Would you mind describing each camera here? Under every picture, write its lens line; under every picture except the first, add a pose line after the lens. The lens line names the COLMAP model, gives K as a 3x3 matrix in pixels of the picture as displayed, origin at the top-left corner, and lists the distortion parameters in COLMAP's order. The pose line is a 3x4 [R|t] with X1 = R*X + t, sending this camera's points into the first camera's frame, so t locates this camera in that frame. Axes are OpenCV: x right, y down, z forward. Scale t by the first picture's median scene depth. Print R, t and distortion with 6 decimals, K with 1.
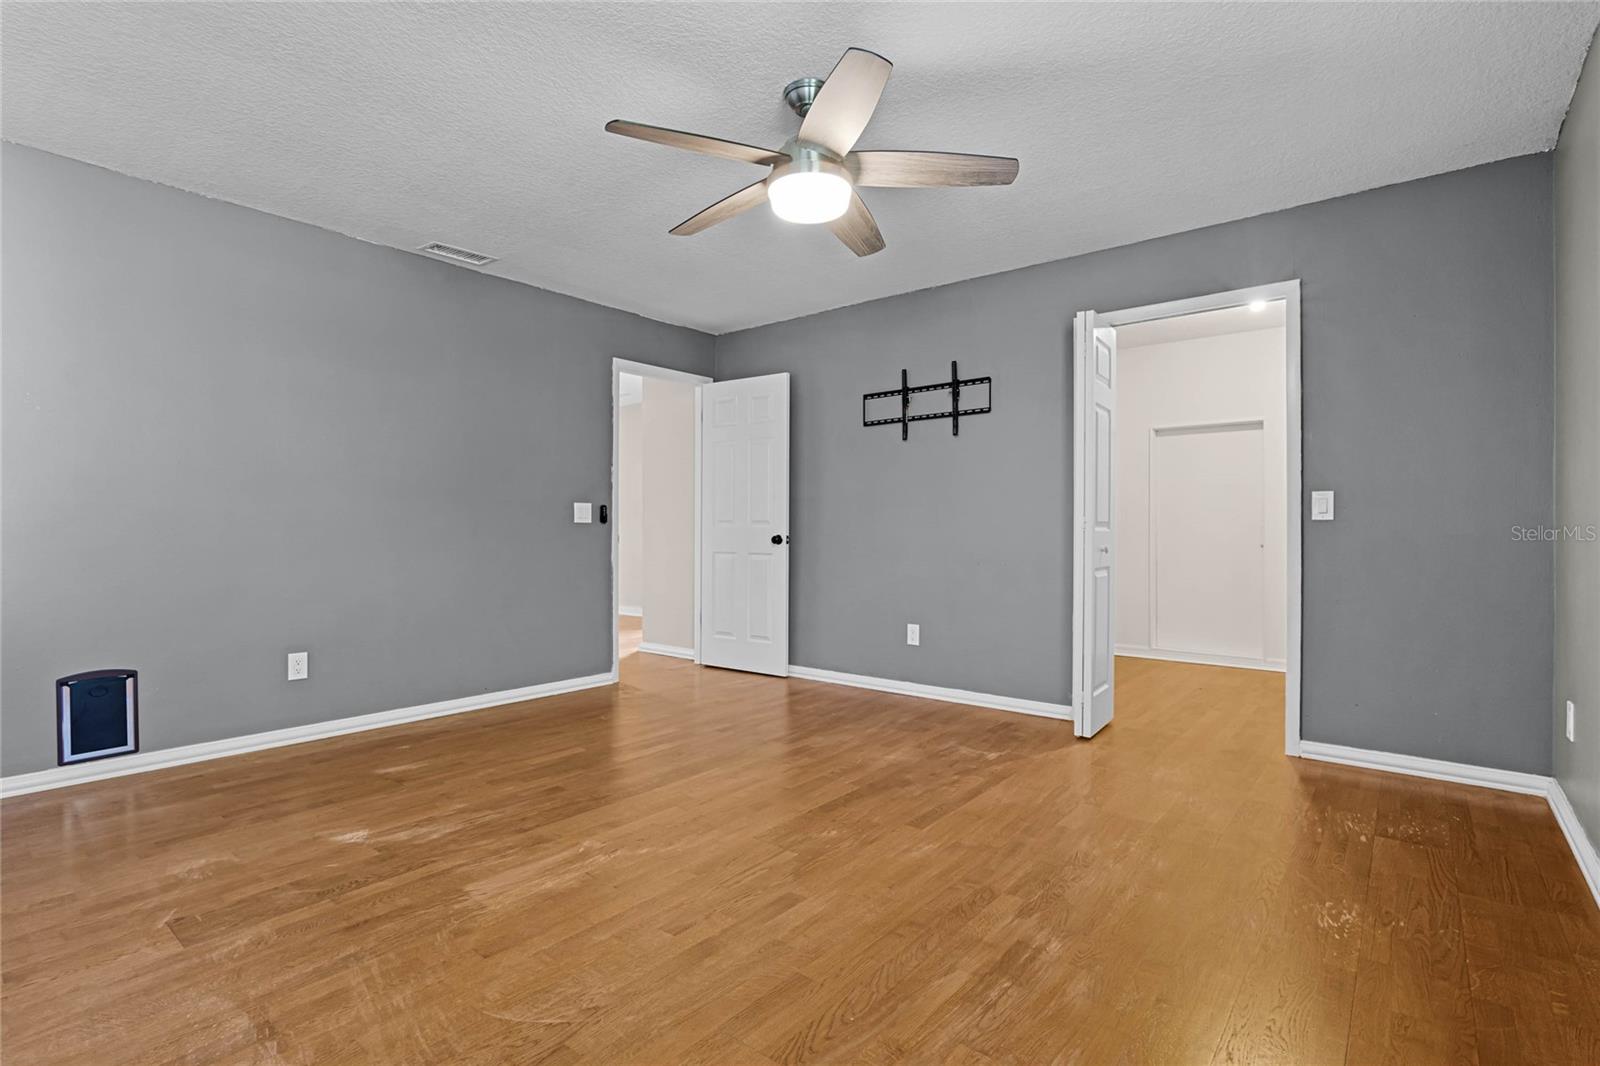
lens RADIAL K [[747.6, 0, 796.2], [0, 747.6, 537.6], [0, 0, 1]] dist [-0.019530, 0.003955]
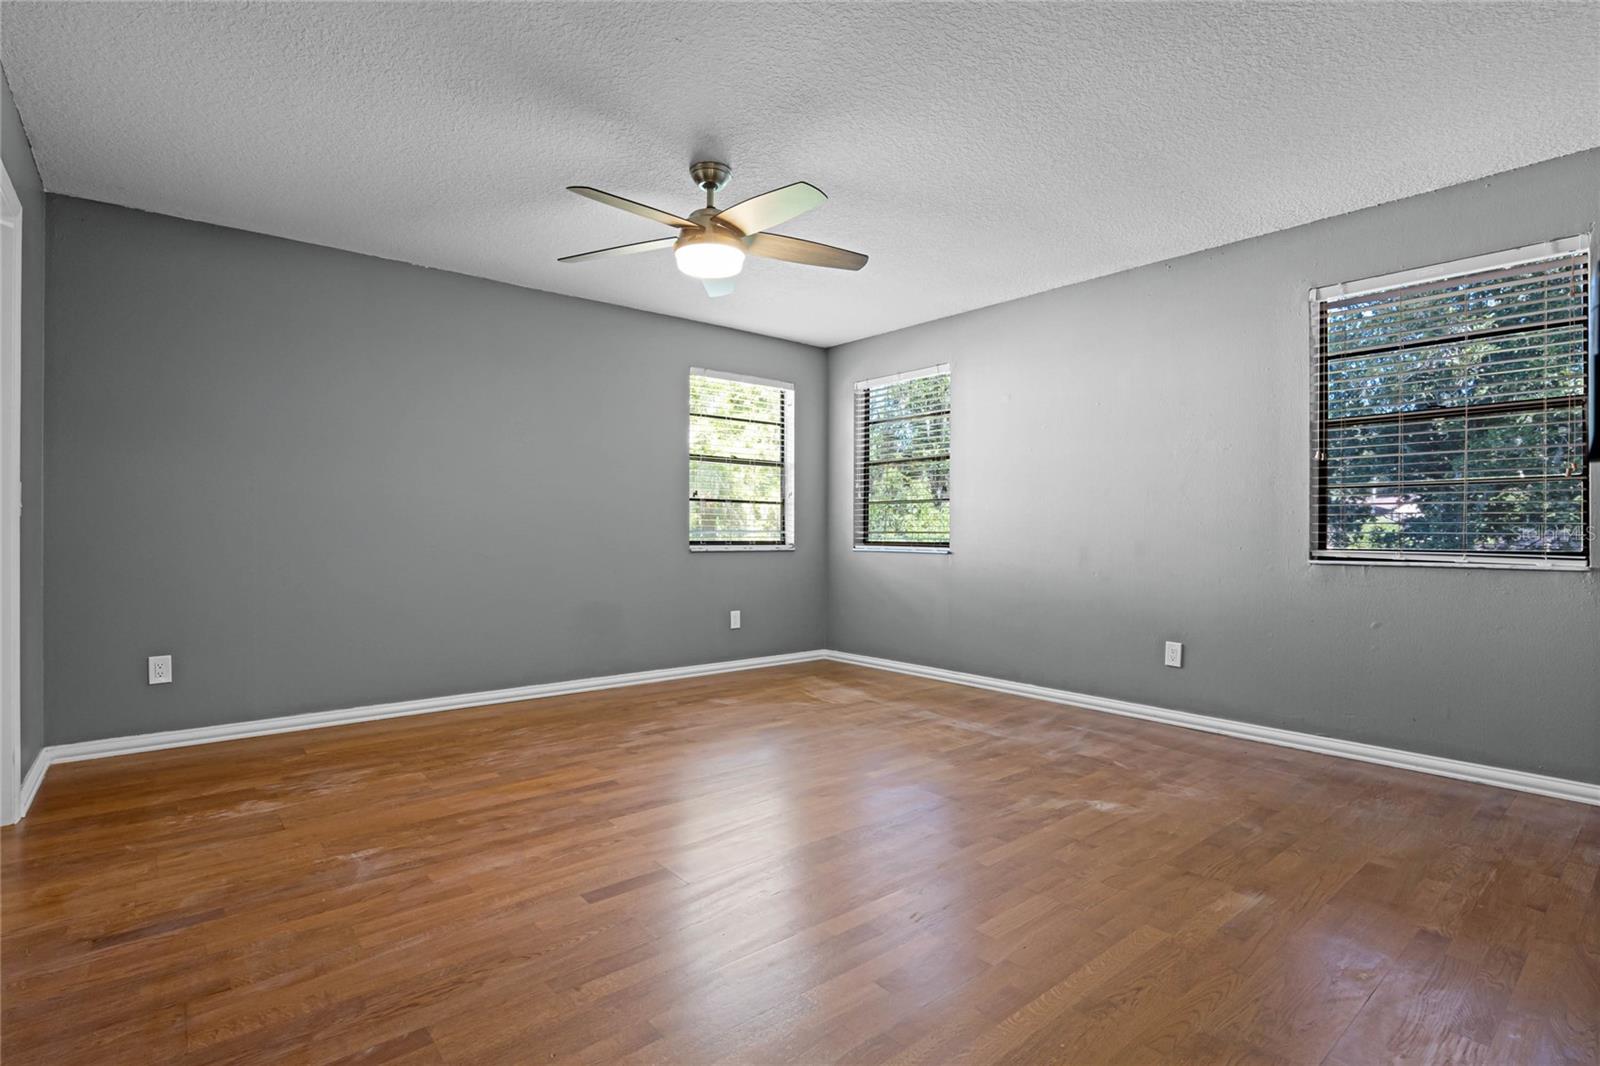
lens RADIAL K [[747.6, 0, 799.3], [0, 747.6, 529.8], [0, 0, 1]] dist [-0.019530, 0.003955]
pose [[-0.982664, -0.004043, 0.185350, -0.350721], [-0.002971, 0.999977, 0.006058, -0.016684], [-0.185370, 0.005402, -0.982654, 2.157517]]
